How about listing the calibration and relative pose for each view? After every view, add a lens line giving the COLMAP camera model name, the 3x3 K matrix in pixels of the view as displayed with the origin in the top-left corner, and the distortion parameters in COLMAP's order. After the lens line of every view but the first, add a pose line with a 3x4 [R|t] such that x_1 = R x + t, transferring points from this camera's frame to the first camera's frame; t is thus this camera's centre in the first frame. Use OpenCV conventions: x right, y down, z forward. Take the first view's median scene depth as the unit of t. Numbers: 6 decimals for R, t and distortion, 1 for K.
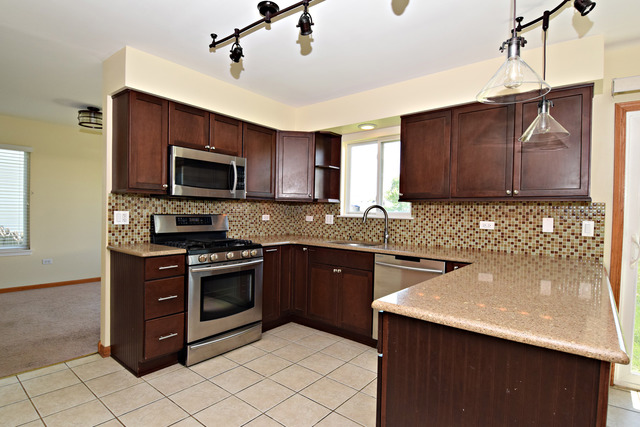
lens RADIAL K [[335.3, 0, 314.5], [0, 335.3, 216.7], [0, 0, 1]] dist [0.015608, -0.000977]
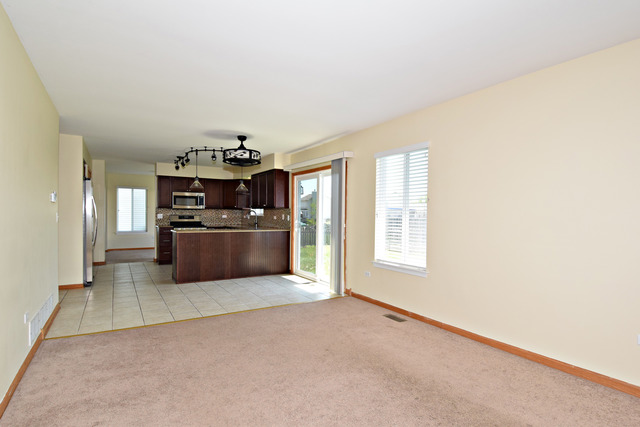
lens RADIAL K [[335.3, 0, 314.5], [0, 335.3, 216.7], [0, 0, 1]] dist [0.015608, -0.000977]
pose [[0.943960, -0.009282, -0.329928, 1.696307], [0.004070, 0.999856, -0.016485, 0.063811], [0.330033, 0.014219, 0.943862, -1.354334]]
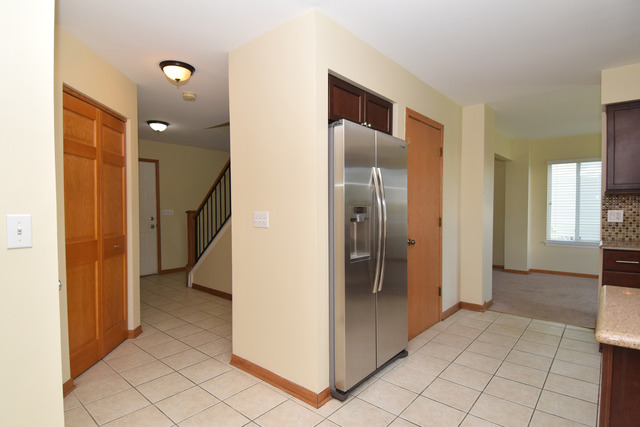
lens RADIAL K [[340.1, 0, 320.0], [0, 340.1, 213.5], [0, 0, 1]] dist [-0.000827, -0.000438]
pose [[-0.006521, 0.002310, -0.999976, 0.562079], [-0.019718, 0.999803, 0.002438, 0.011237], [0.999784, 0.019733, -0.006474, 0.026271]]
